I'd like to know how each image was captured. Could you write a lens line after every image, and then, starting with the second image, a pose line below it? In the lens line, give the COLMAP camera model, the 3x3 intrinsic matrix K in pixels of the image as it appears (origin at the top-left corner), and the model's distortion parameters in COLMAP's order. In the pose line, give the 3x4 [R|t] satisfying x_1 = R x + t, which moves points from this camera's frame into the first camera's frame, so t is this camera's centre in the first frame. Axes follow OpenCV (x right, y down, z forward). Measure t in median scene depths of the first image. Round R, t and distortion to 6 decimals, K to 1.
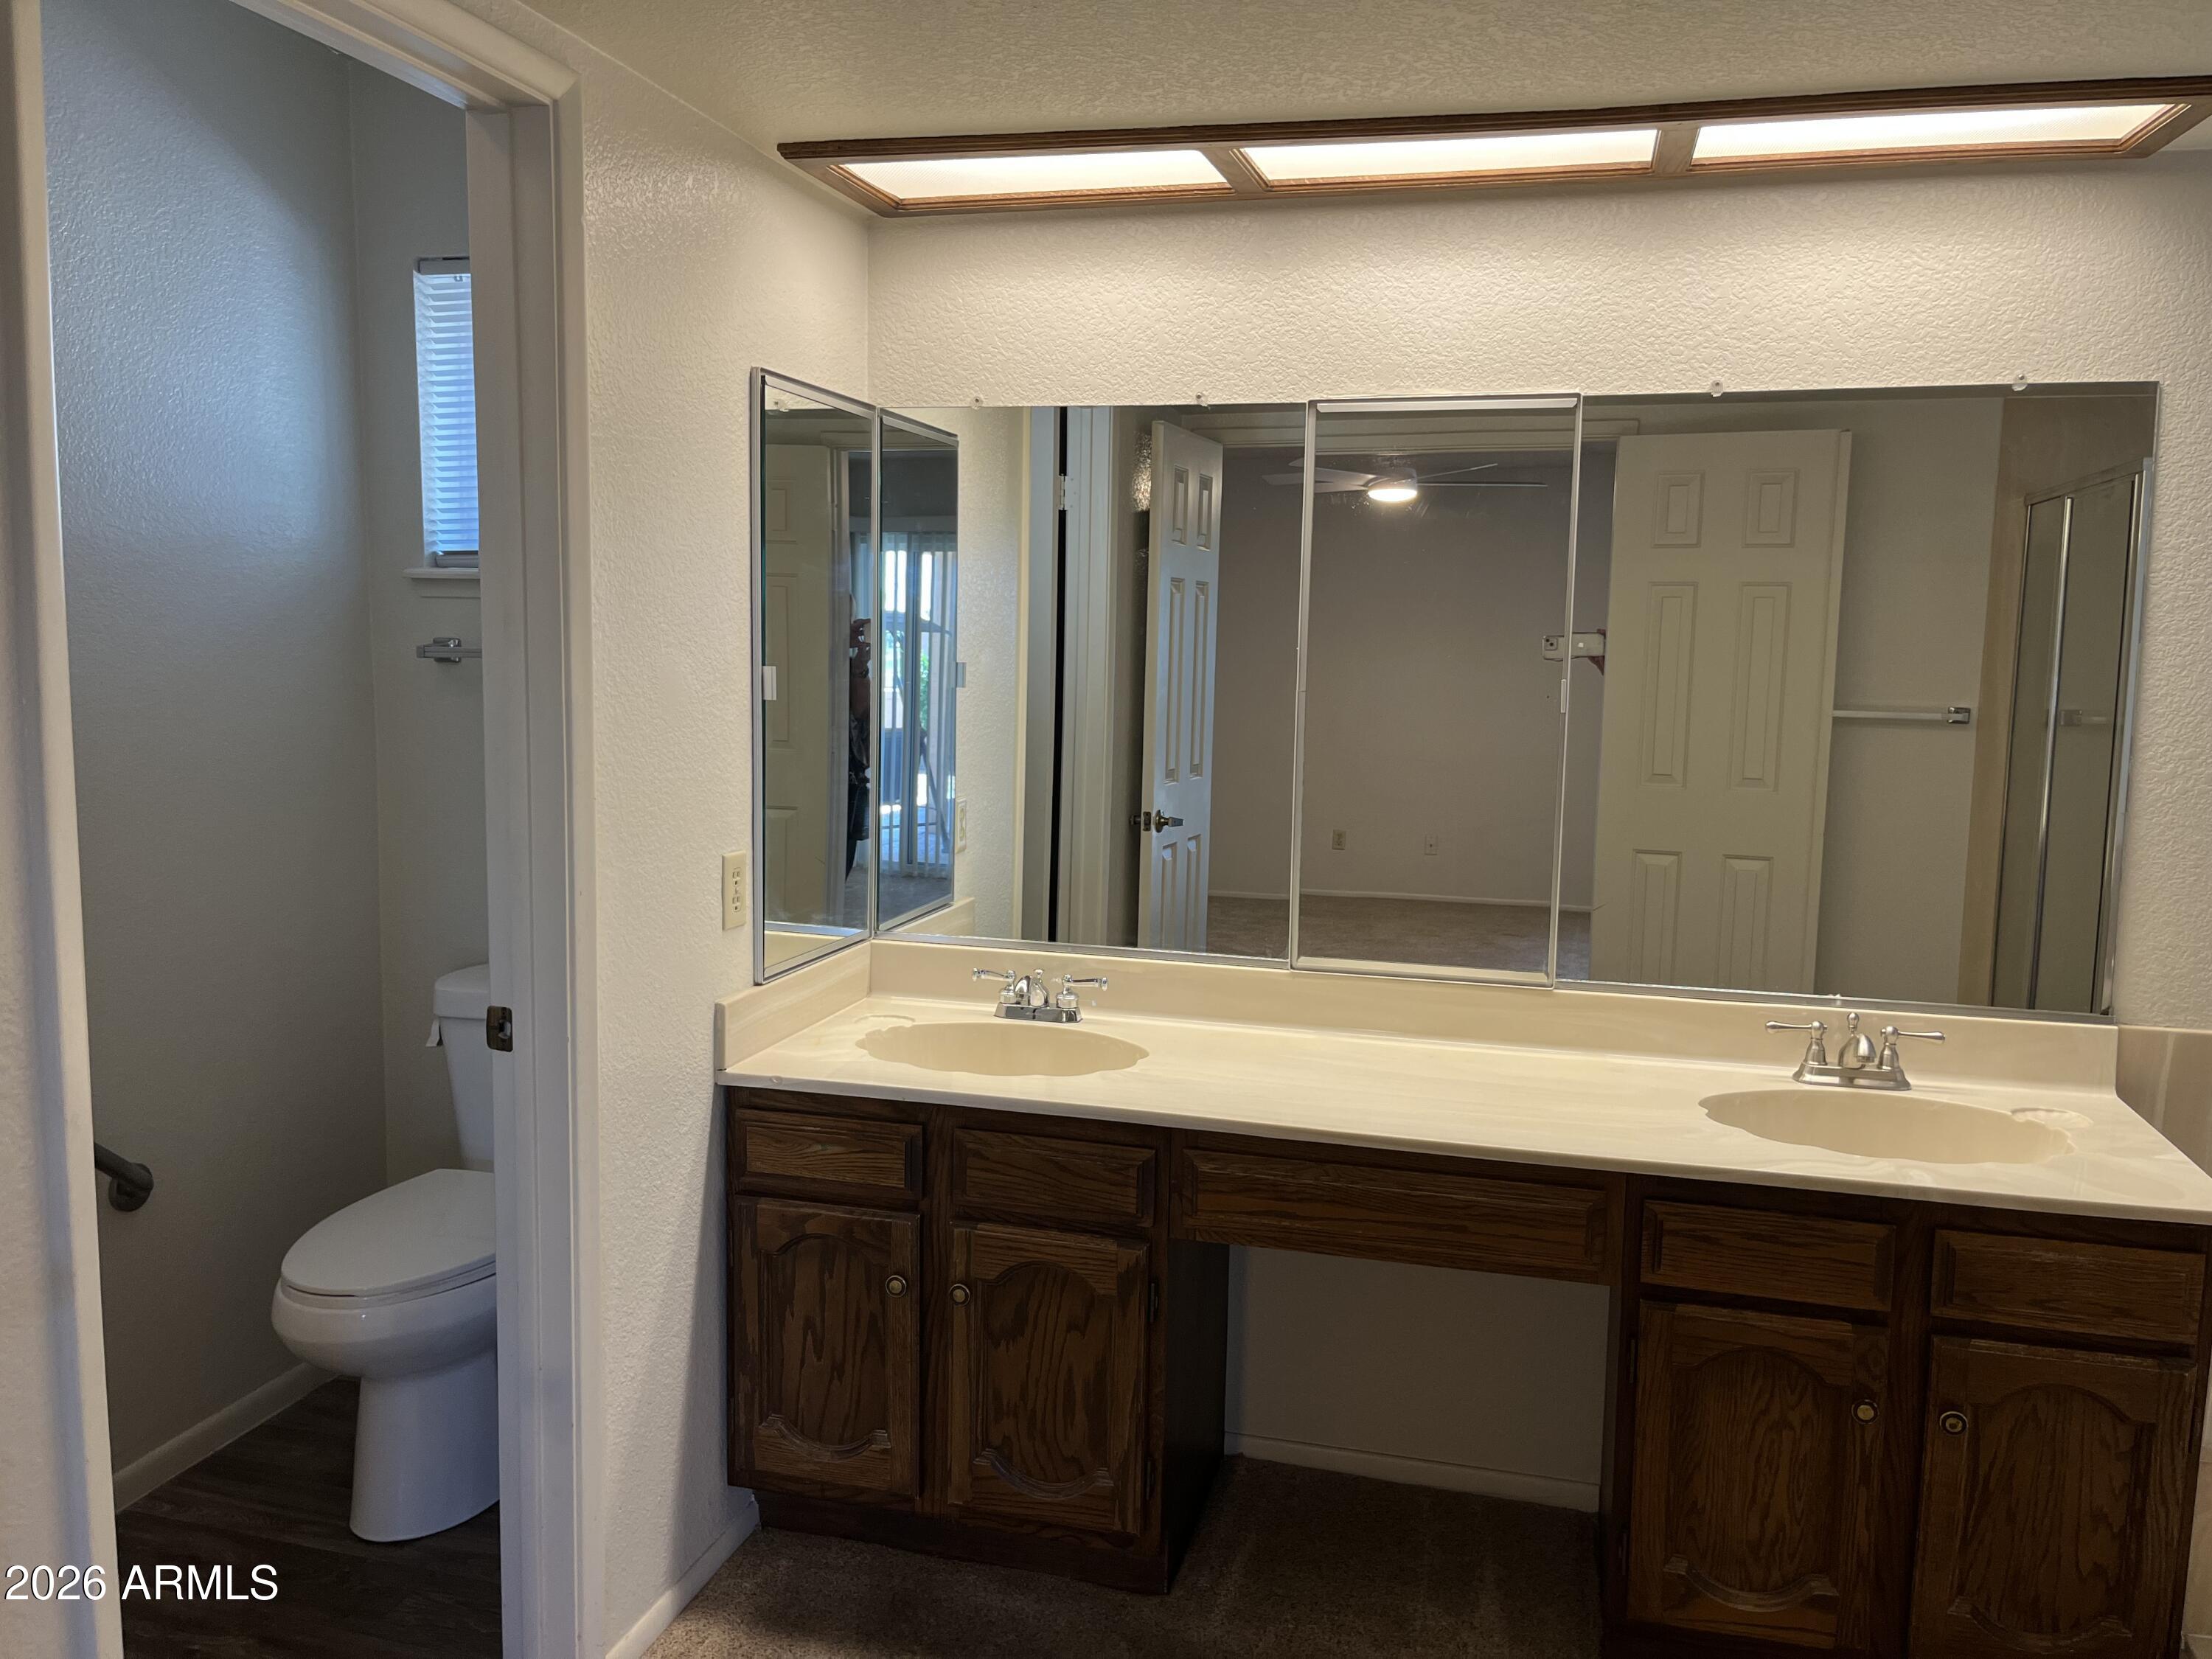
lens RADIAL K [[1683.7, 0, 1097.4], [0, 1683.7, 812.4], [0, 0, 1]] dist [0.066907, -0.088952]
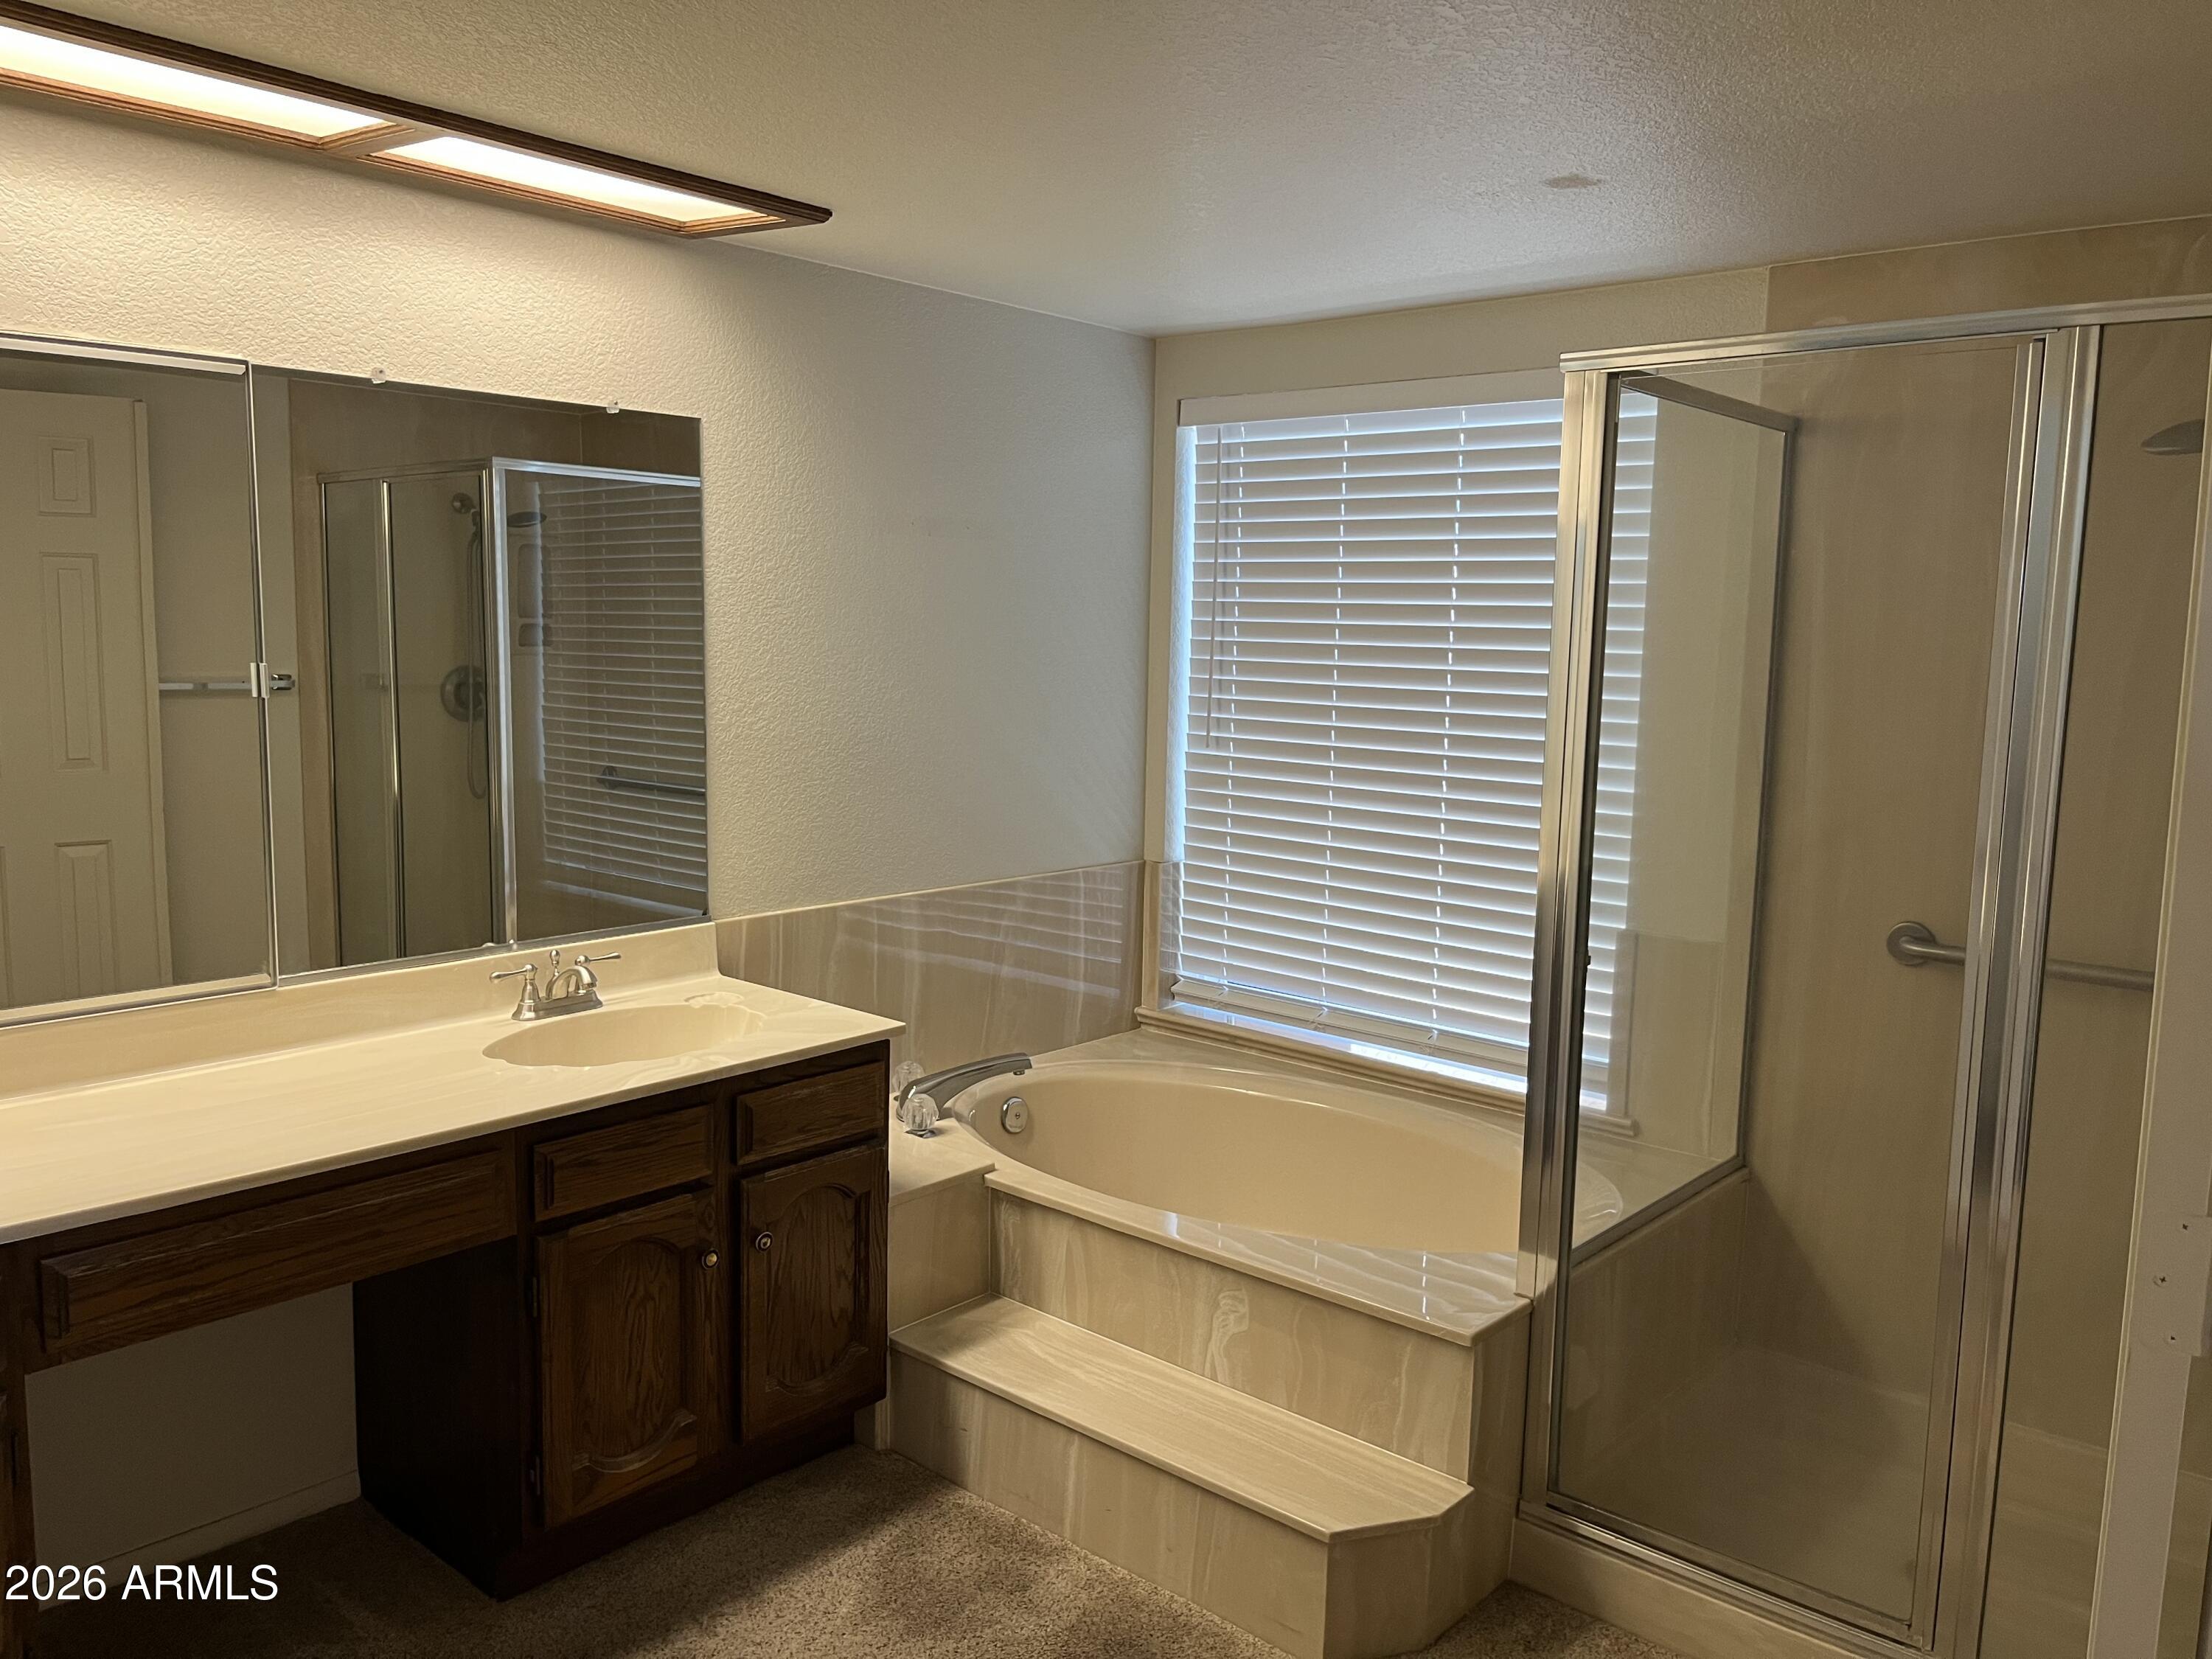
lens RADIAL K [[1683.7, 0, 1113.5], [0, 1683.7, 824.3], [0, 0, 1]] dist [0.066907, -0.088952]
pose [[0.439137, -0.114610, 0.891080, -0.395948], [0.084821, 0.992688, 0.085878, -0.031753], [-0.894407, 0.037870, 0.445648, 0.158038]]
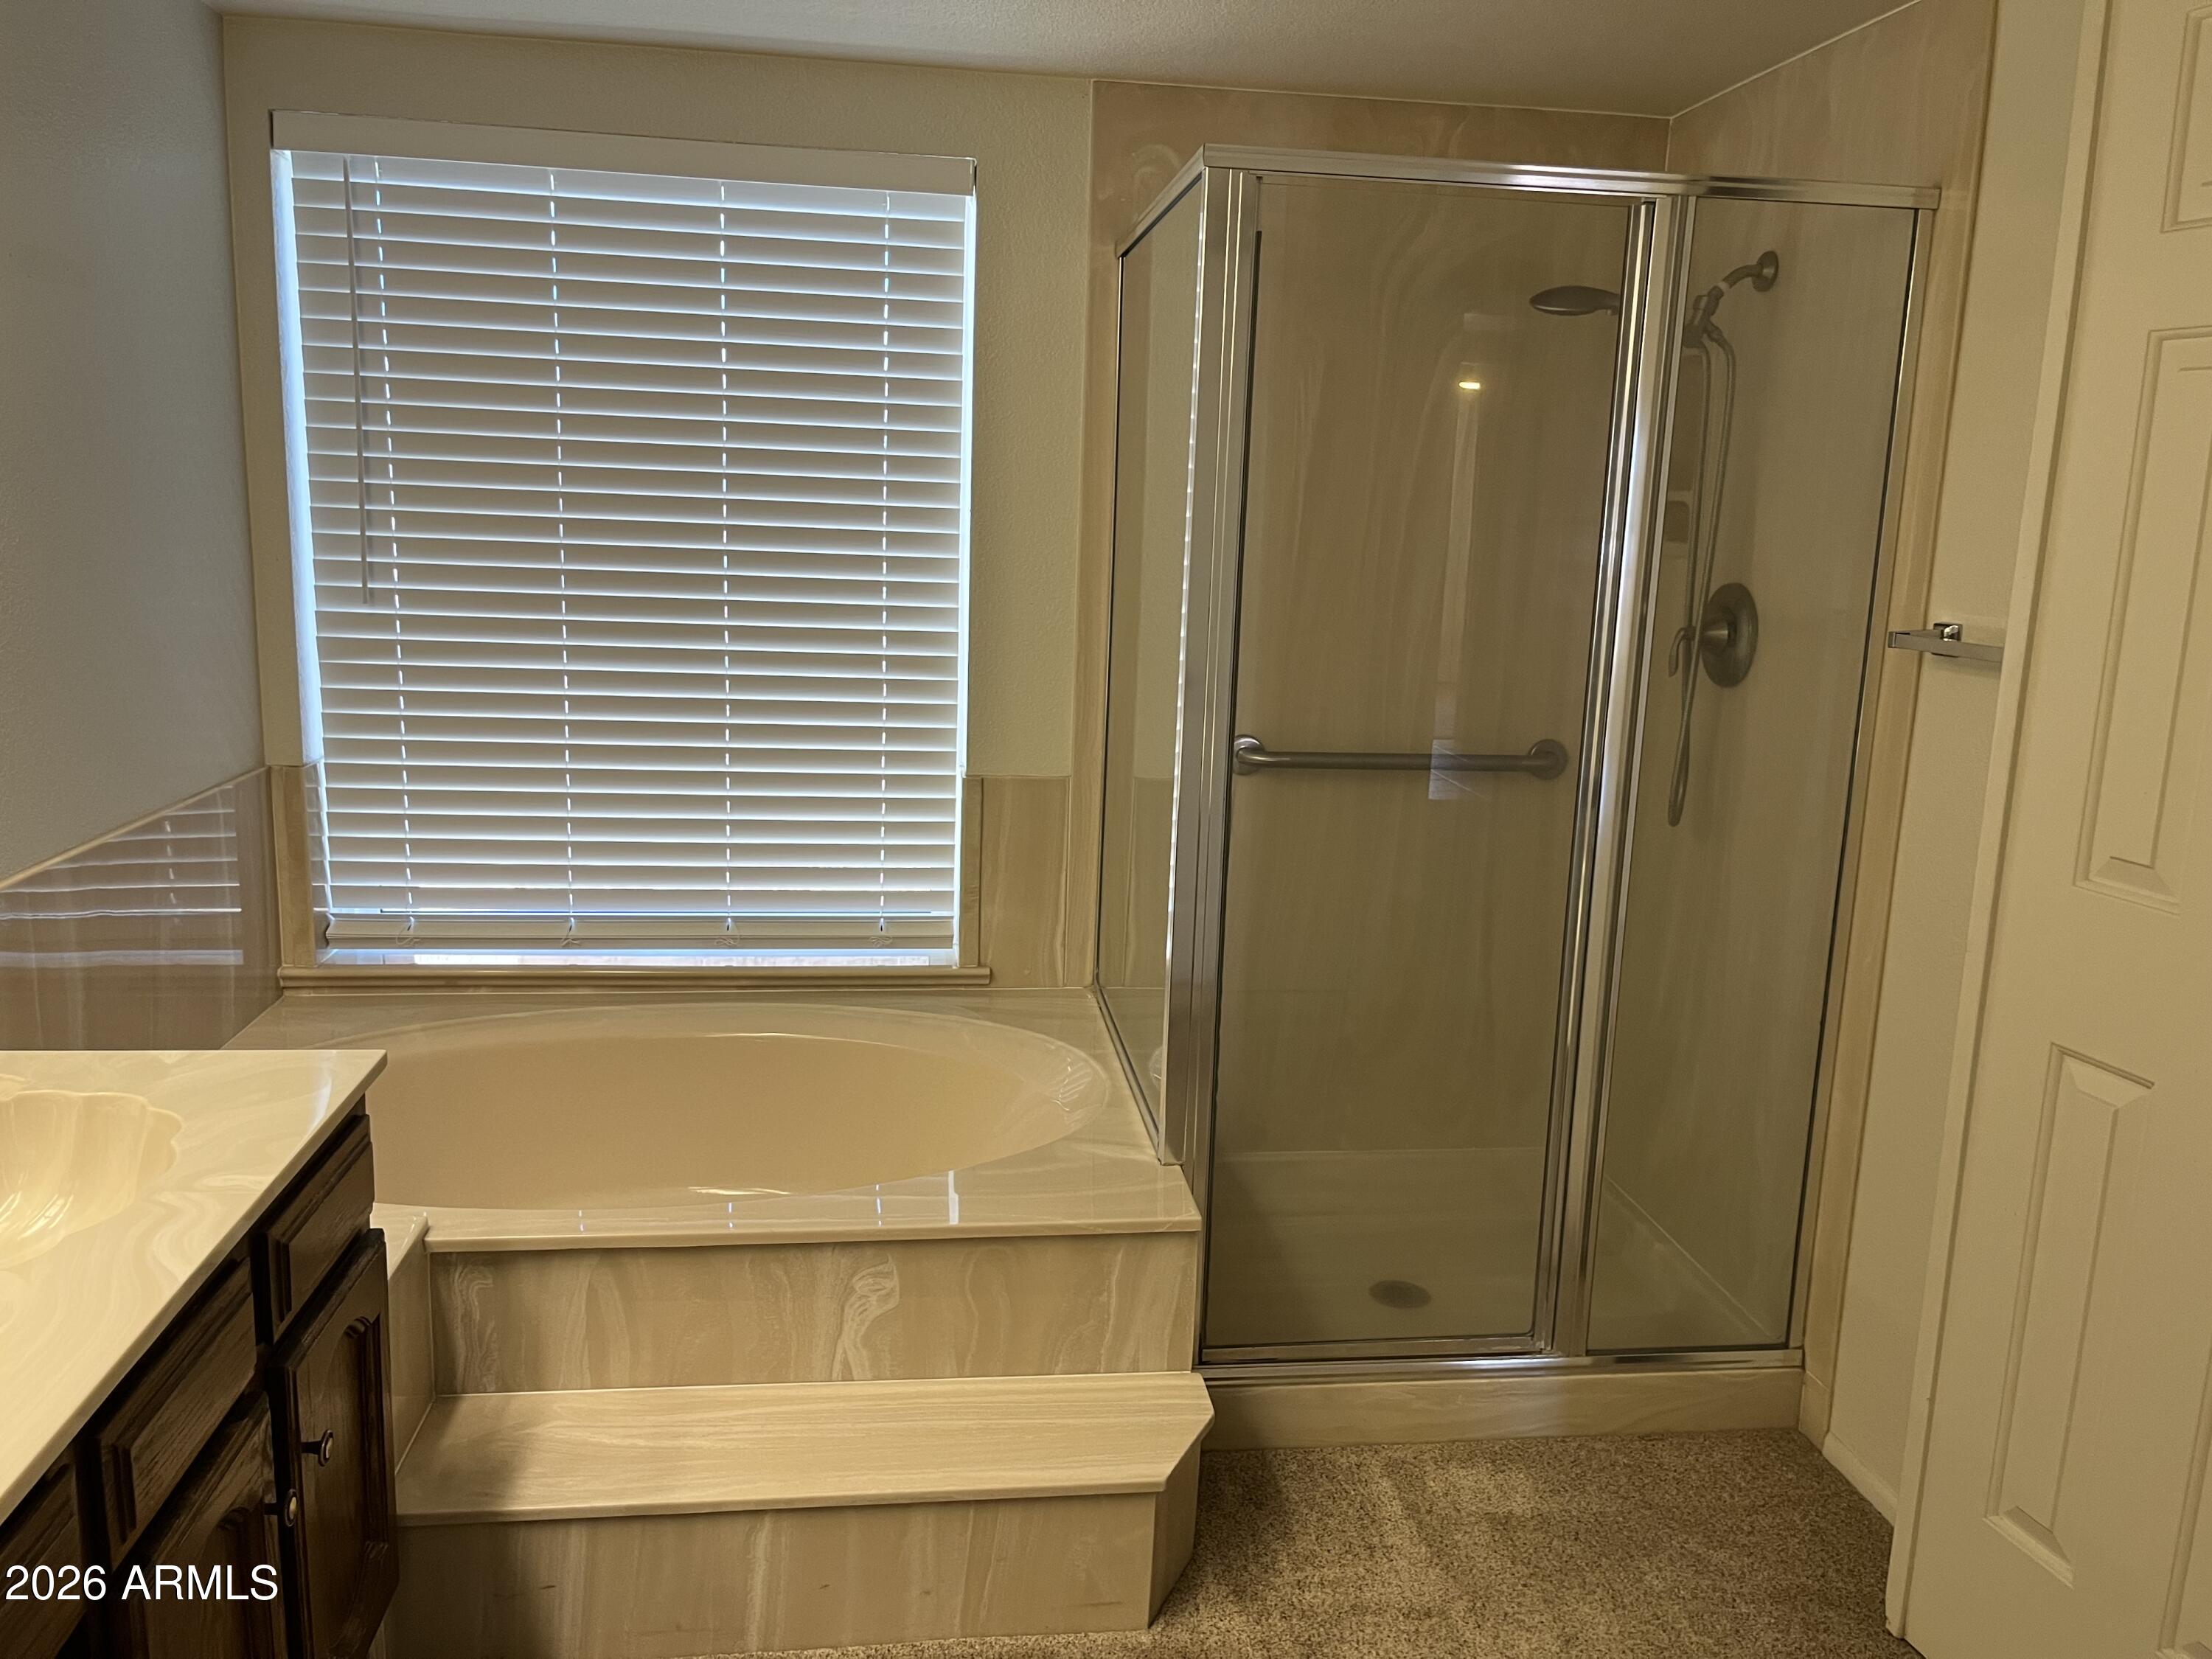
lens RADIAL K [[1683.7, 0, 1103.6], [0, 1683.7, 811.2], [0, 0, 1]] dist [0.066907, -0.088952]
pose [[-0.384272, -0.200569, 0.901170, -0.231529], [0.061144, 0.968444, 0.241615, -0.074899], [-0.921193, 0.147947, -0.359883, 0.755221]]
